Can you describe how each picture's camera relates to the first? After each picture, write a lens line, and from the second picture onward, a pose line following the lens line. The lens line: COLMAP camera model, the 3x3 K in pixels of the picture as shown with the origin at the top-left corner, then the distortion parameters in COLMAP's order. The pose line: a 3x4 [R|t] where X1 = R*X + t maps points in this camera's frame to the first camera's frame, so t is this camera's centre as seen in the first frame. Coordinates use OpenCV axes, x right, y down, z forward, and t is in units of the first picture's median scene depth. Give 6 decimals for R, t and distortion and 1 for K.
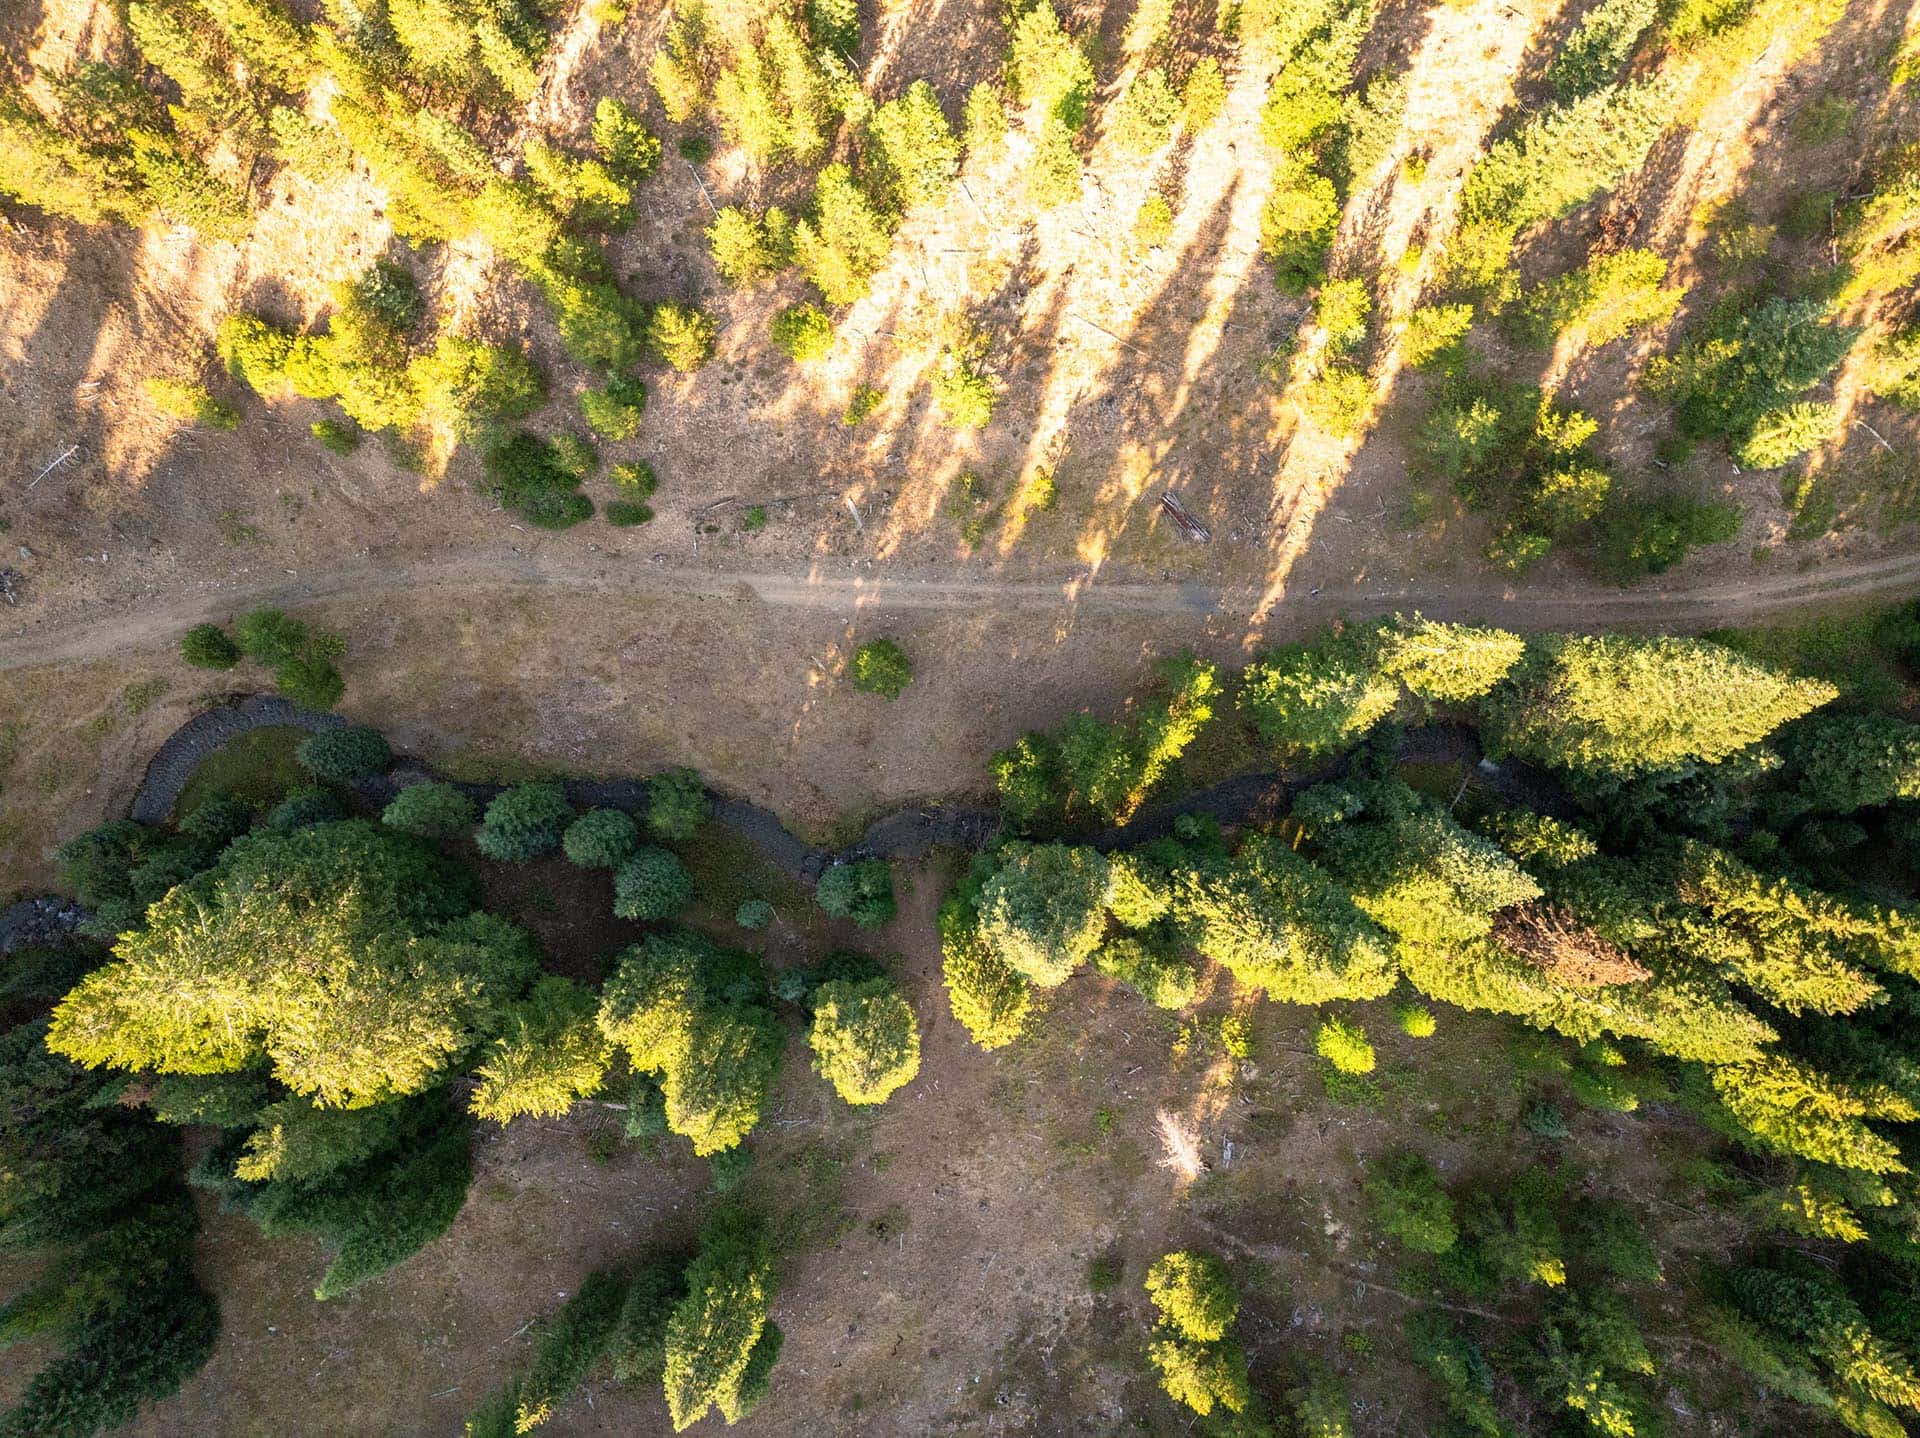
lens RADIAL K [[1361.6, 0, 960.7], [0, 1361.6, 720.9], [0, 0, 1]] dist [-0.059241, 0.036473]
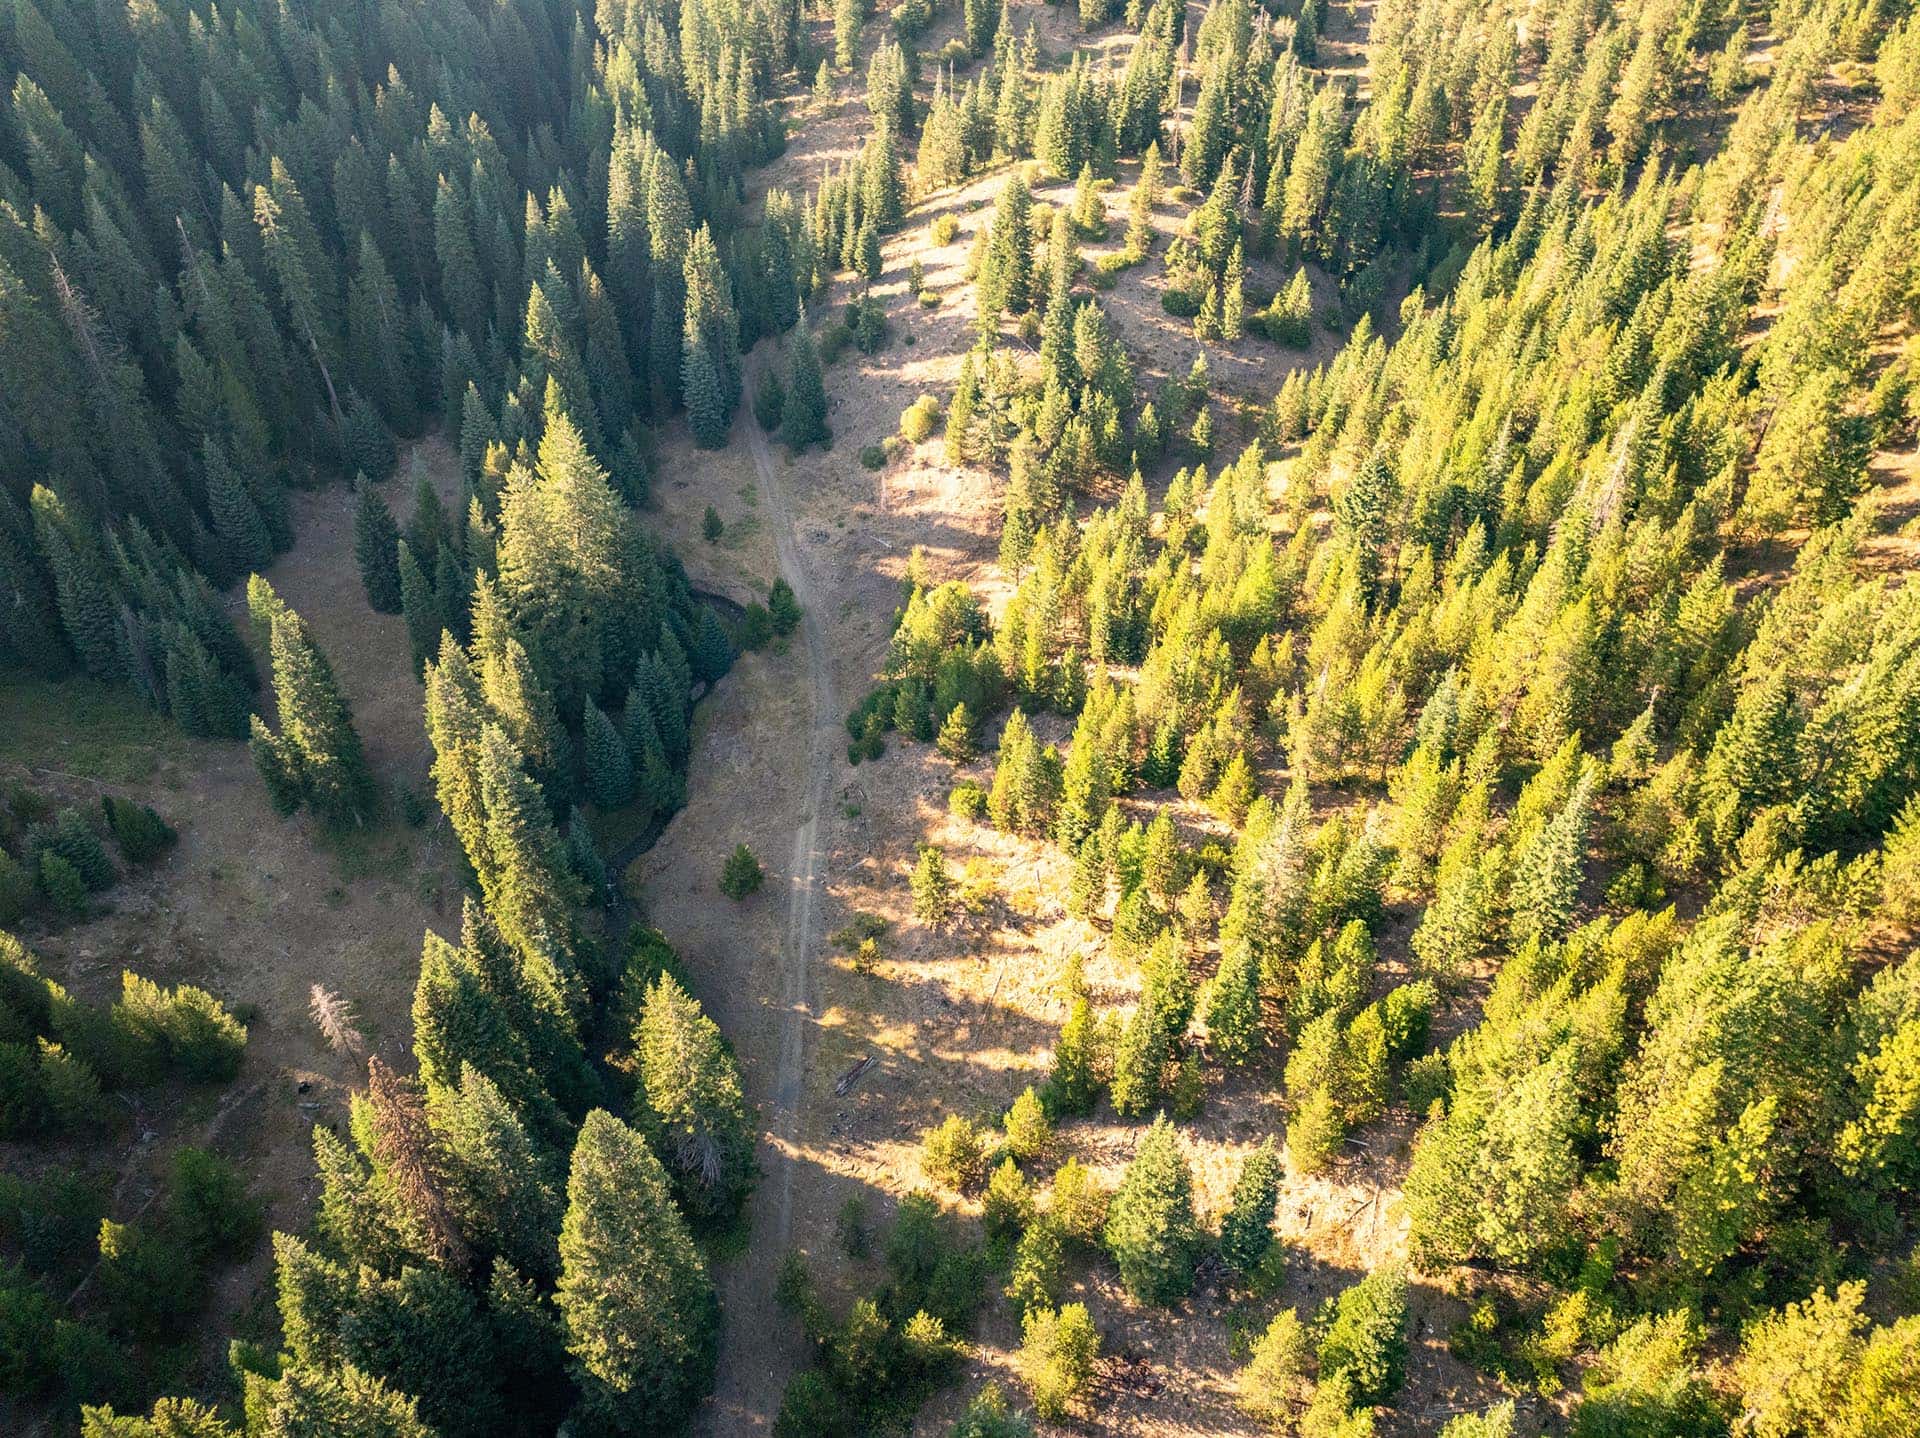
lens RADIAL K [[1361.6, 0, 960.7], [0, 1361.6, 720.9], [0, 0, 1]] dist [-0.059241, 0.036473]
pose [[0.050819, 0.627303, -0.777116, 0.918812], [-0.998356, 0.052560, -0.022860, -0.236009], [0.026505, 0.777000, 0.628942, 0.016269]]
